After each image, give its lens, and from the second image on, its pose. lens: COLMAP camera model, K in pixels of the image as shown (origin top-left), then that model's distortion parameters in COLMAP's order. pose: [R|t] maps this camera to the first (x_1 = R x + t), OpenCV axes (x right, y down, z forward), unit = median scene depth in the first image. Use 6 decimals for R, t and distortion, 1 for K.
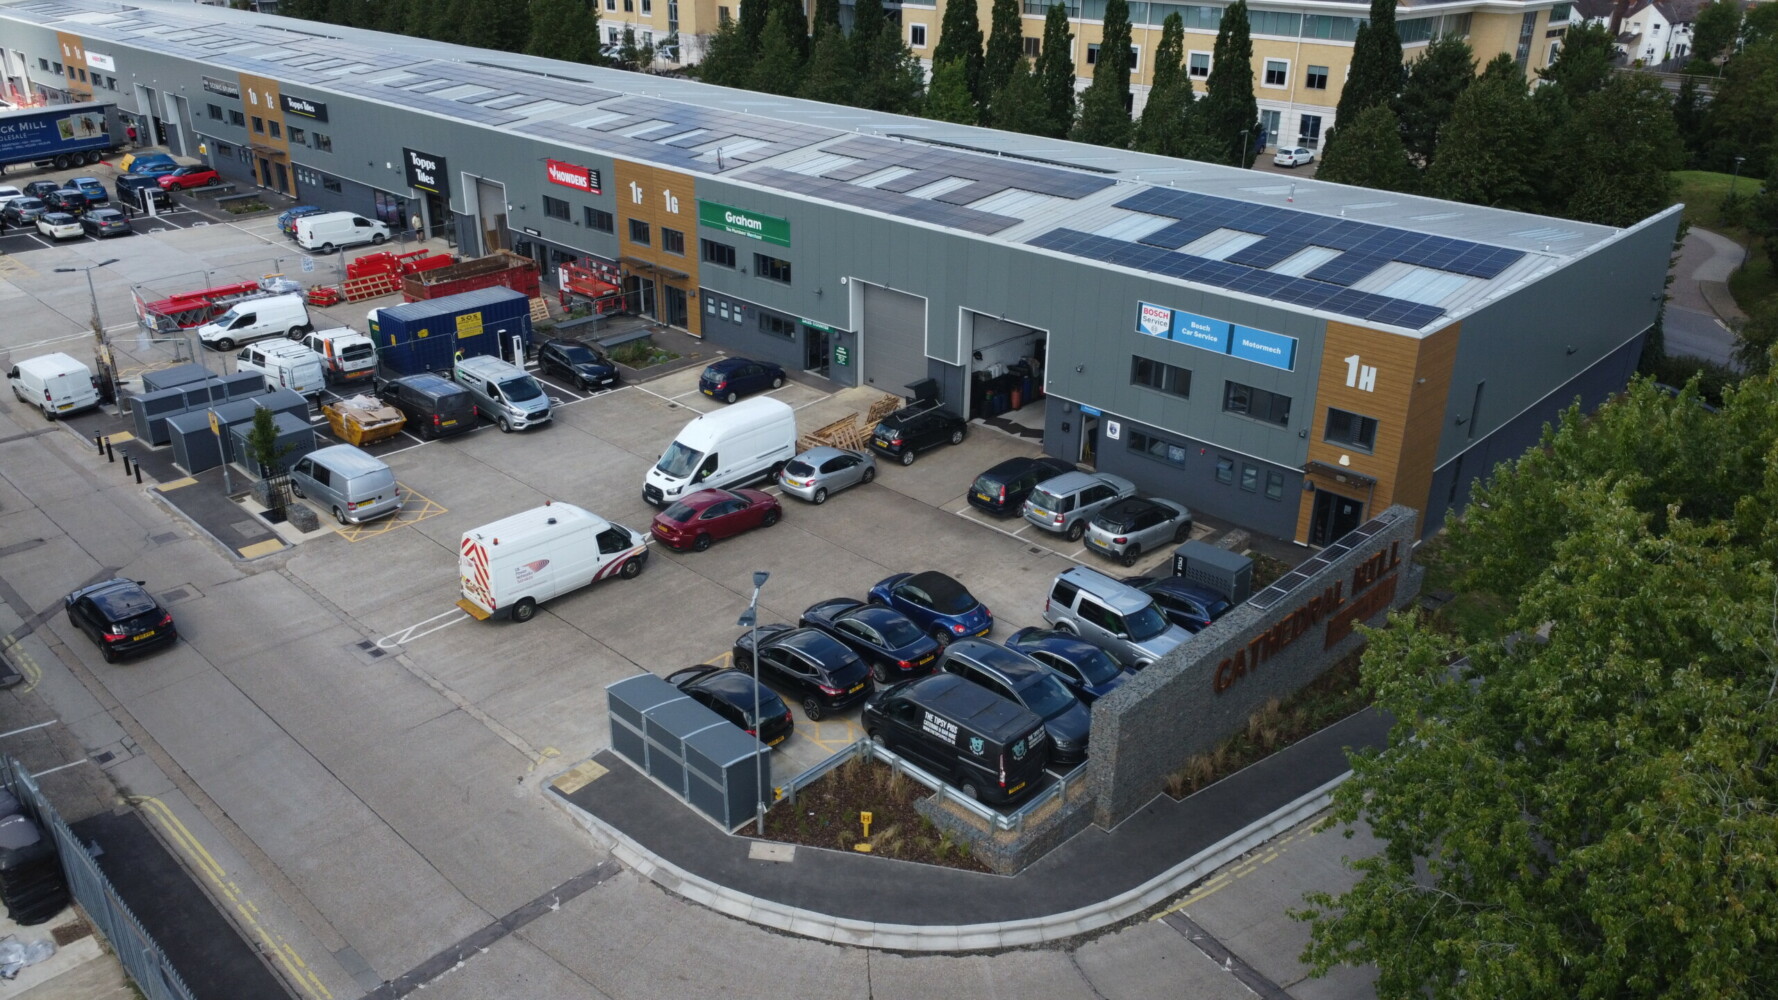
lens RADIAL K [[1333.7, 0, 900.0], [0, 1333.7, 495.5], [0, 0, 1]] dist [0.002376, -0.002715]
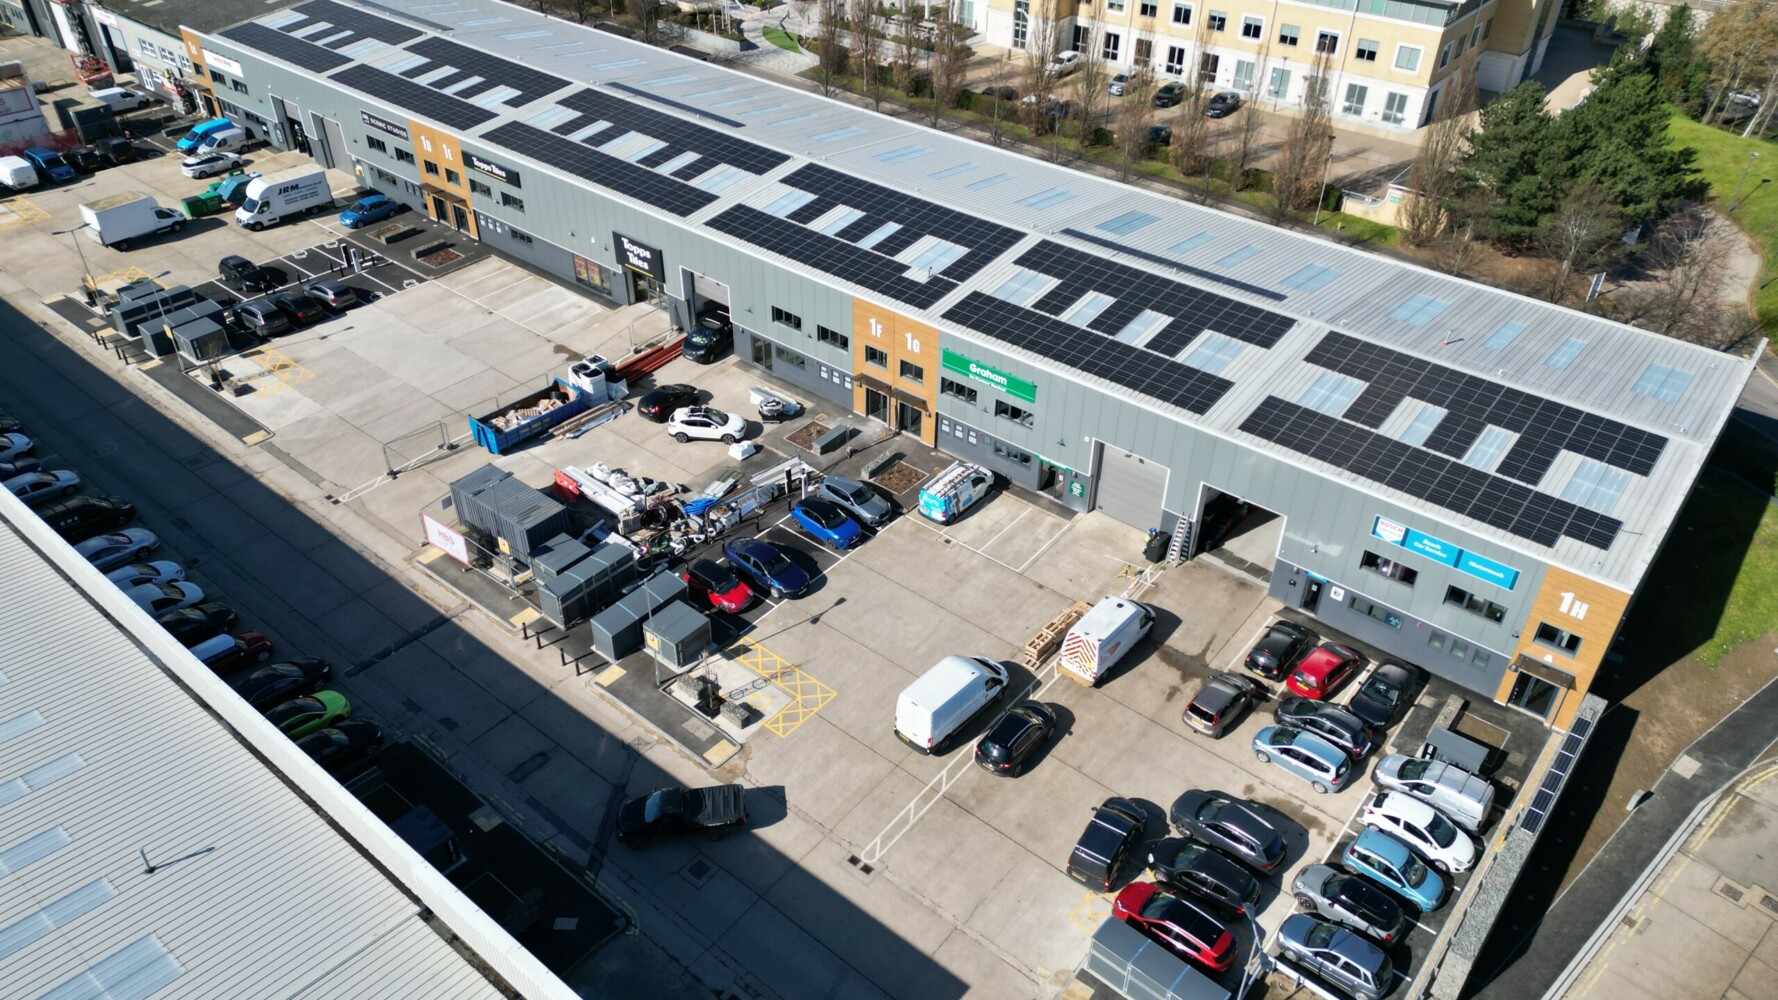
lens RADIAL K [[1224.0, 0, 889.0], [0, 1224.0, 500.0], [0, 0, 1]] dist [0.120655, -0.158601]
pose [[0.997938, -0.043022, 0.047627, -0.265855], [0.032393, 0.978240, 0.204930, -0.326377], [-0.055407, -0.202965, 0.977617, -0.100253]]
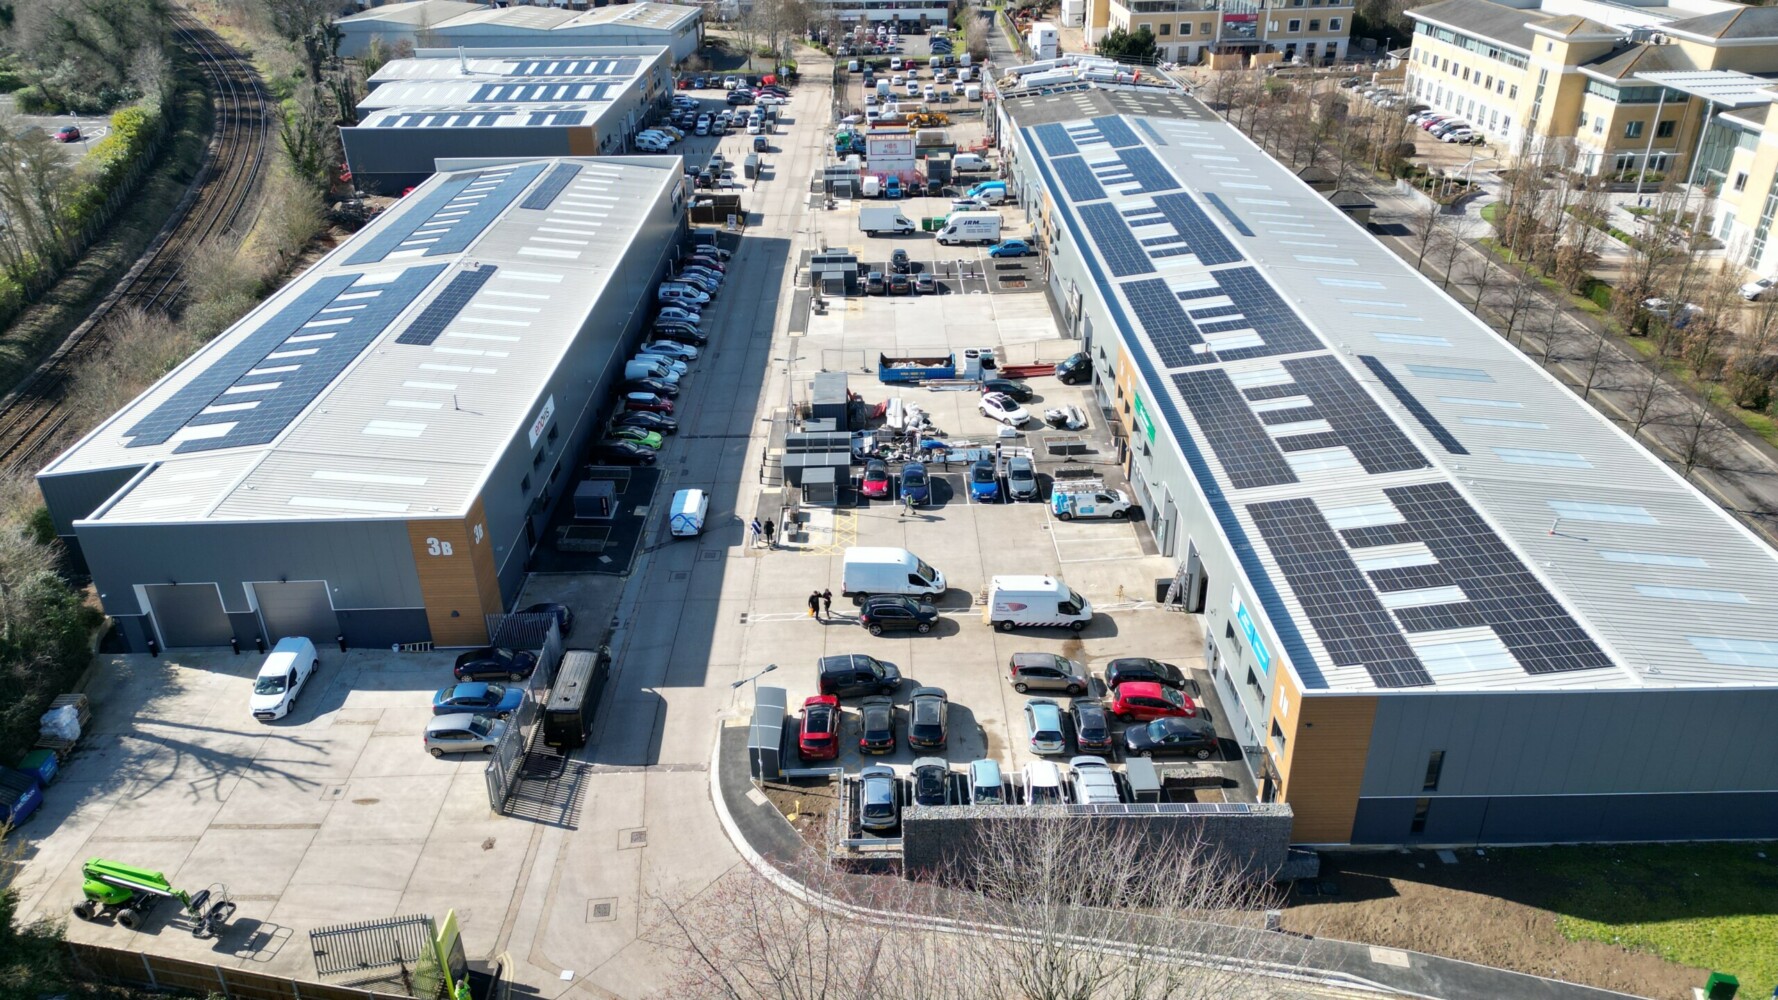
lens RADIAL K [[1224.0, 0, 889.0], [0, 1224.0, 500.0], [0, 0, 1]] dist [0.120655, -0.158601]
pose [[0.690006, 0.311835, -0.653185, 0.556265], [-0.269211, 0.948258, 0.168318, -0.272385], [0.671875, 0.059704, 0.738254, -0.138645]]
